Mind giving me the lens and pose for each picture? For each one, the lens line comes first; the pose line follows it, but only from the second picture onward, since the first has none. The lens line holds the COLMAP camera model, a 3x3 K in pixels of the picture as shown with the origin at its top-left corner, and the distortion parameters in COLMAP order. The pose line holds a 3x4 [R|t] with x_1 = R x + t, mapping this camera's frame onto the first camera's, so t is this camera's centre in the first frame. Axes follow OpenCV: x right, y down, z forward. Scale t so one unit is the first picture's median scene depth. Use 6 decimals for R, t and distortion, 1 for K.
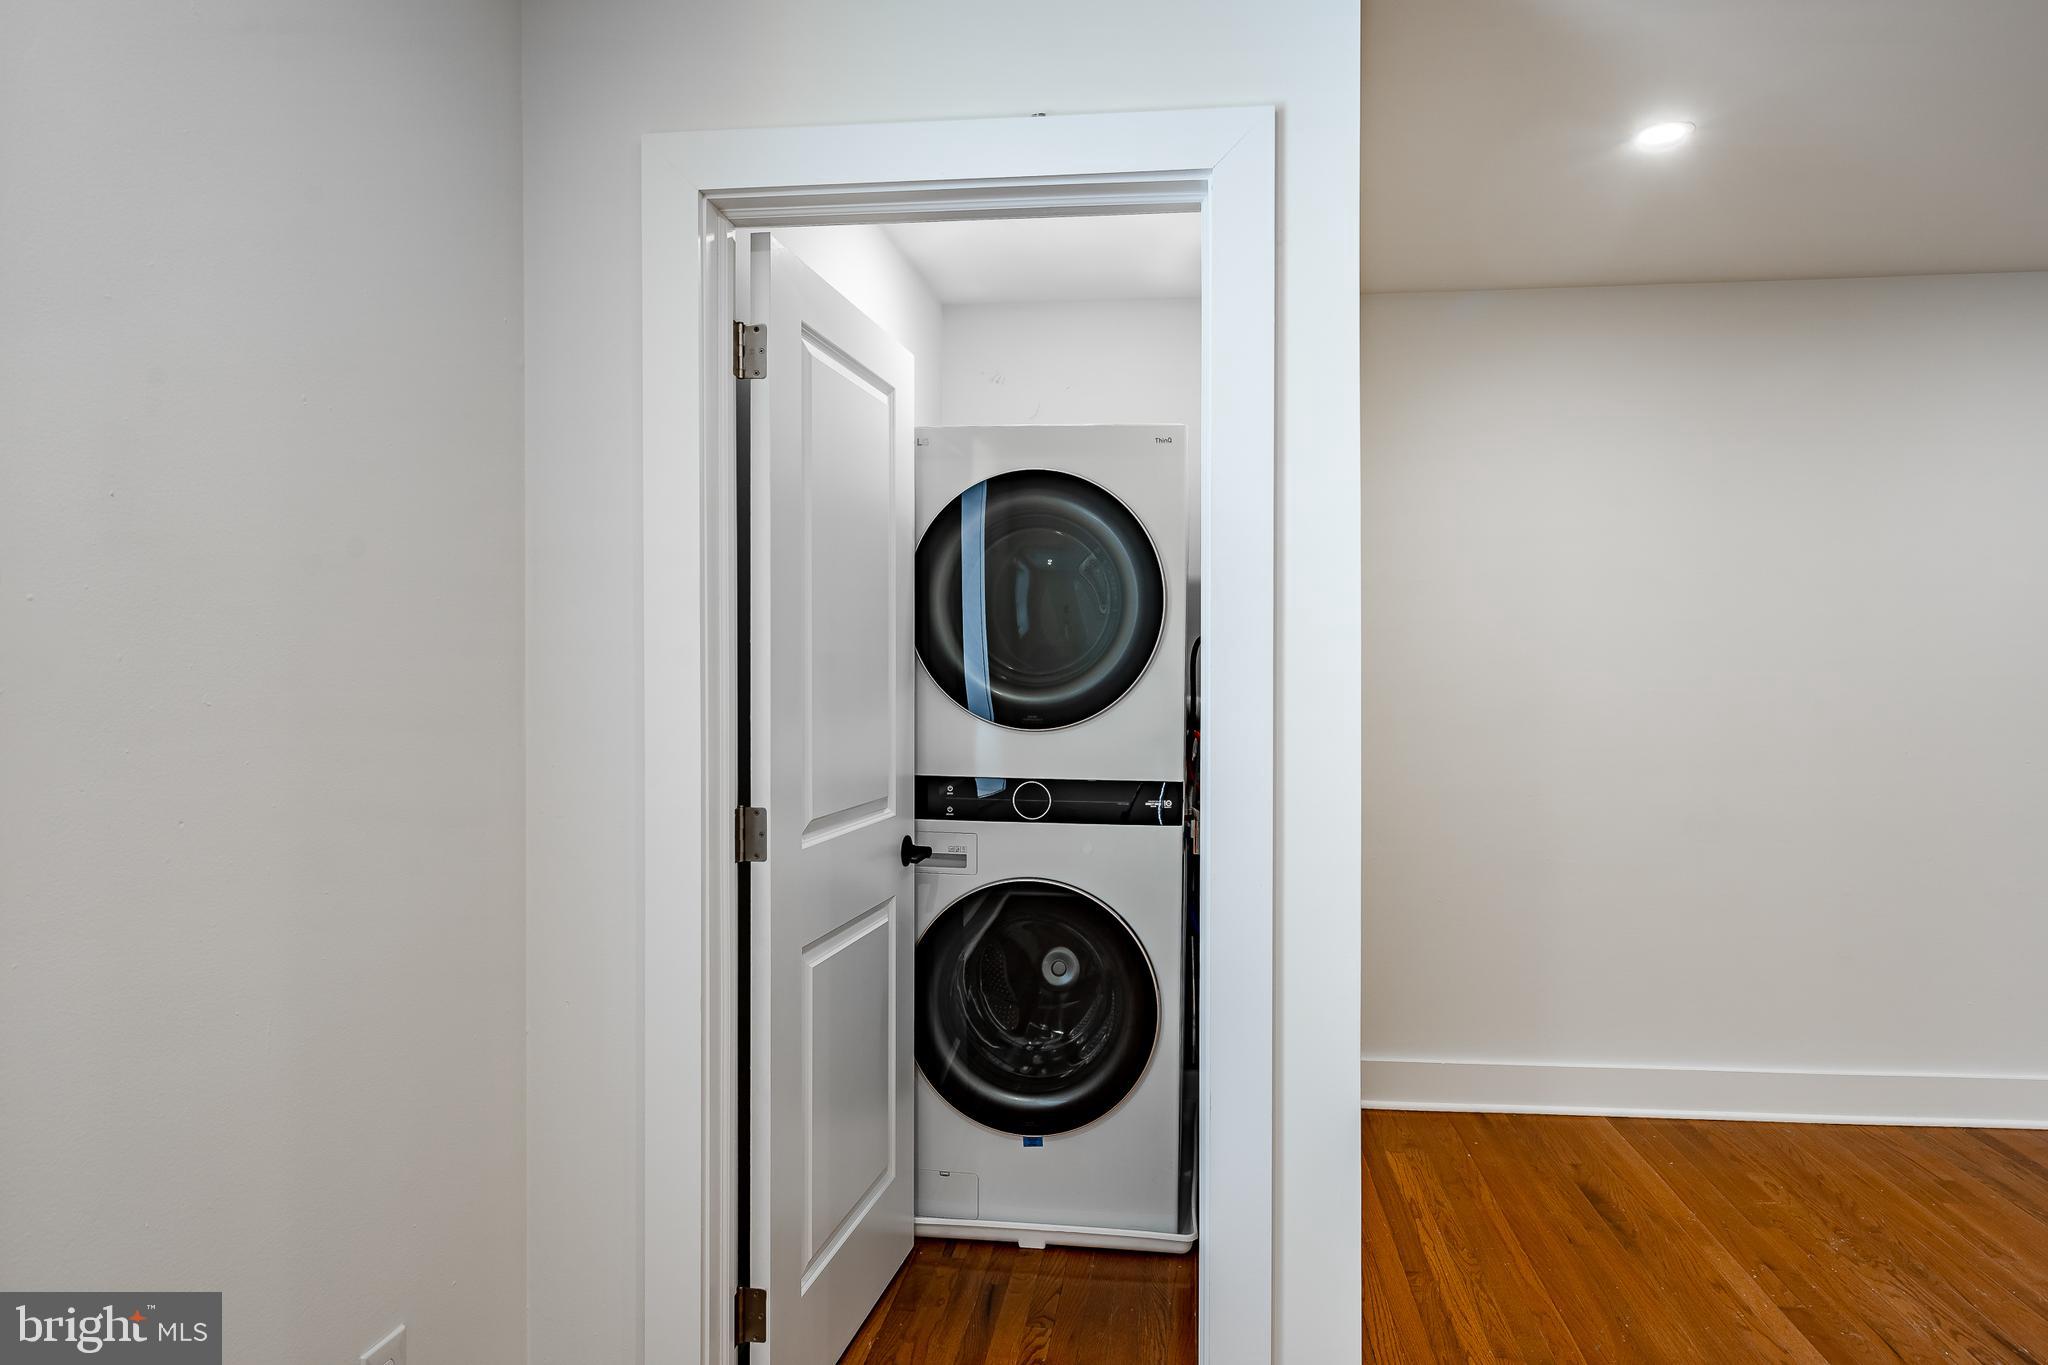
lens RADIAL K [[1167.8, 0, 1024.0], [0, 1167.8, 682.5], [0, 0, 1]] dist [0.000105, 0.000770]
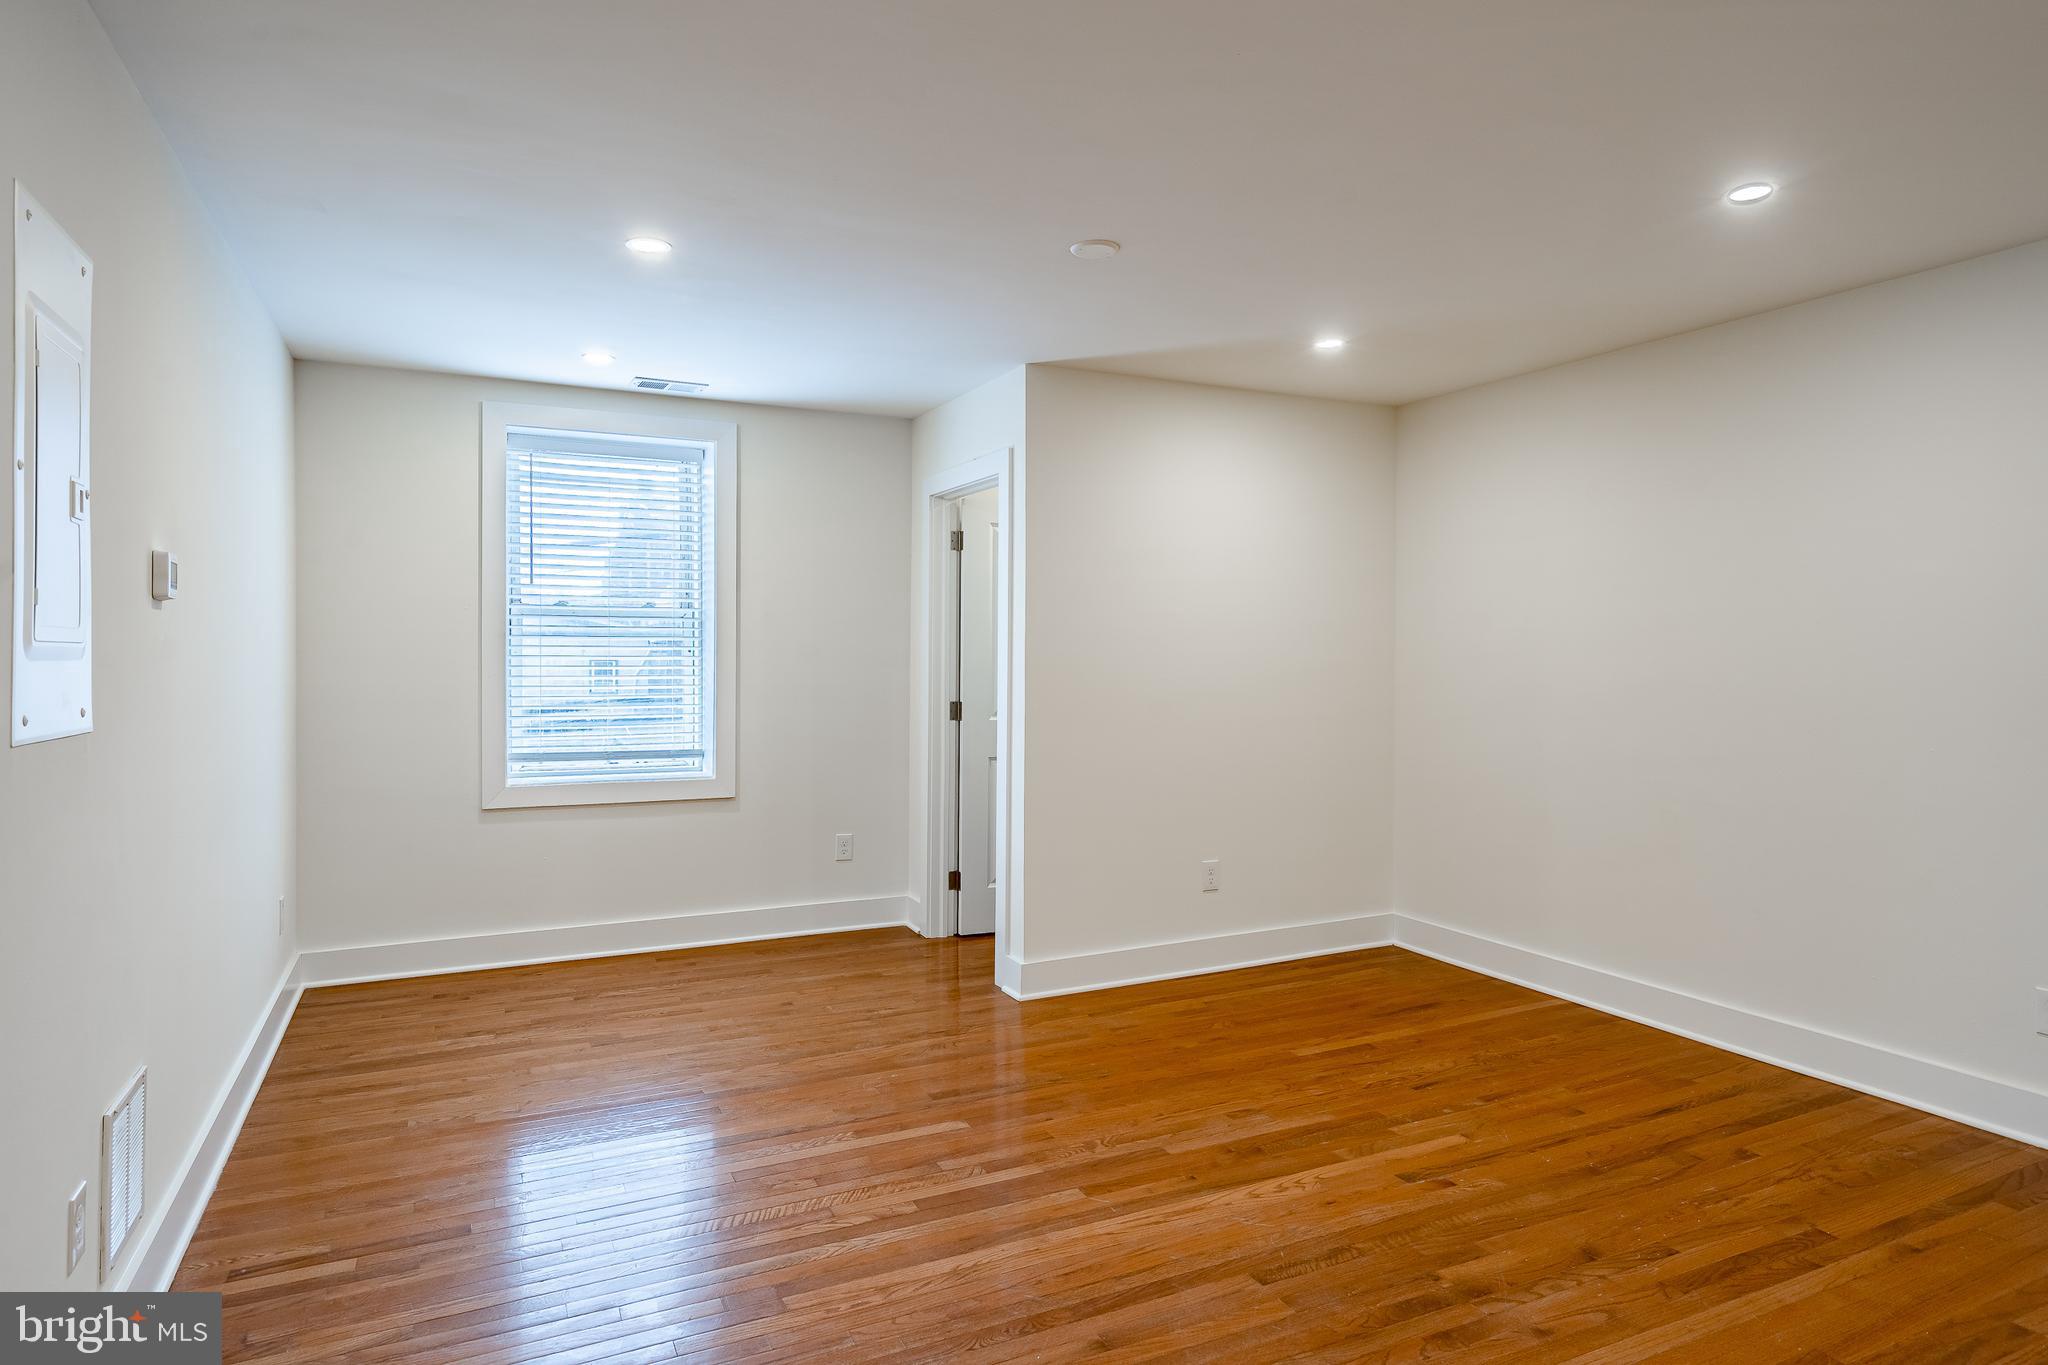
lens RADIAL K [[1167.8, 0, 1024.0], [0, 1167.8, 682.5], [0, 0, 1]] dist [0.000105, 0.000770]
pose [[0.522204, 0.025472, -0.852440, 1.636262], [-0.014087, 0.999675, 0.021242, -0.002454], [0.852704, 0.000915, 0.522393, -0.251423]]
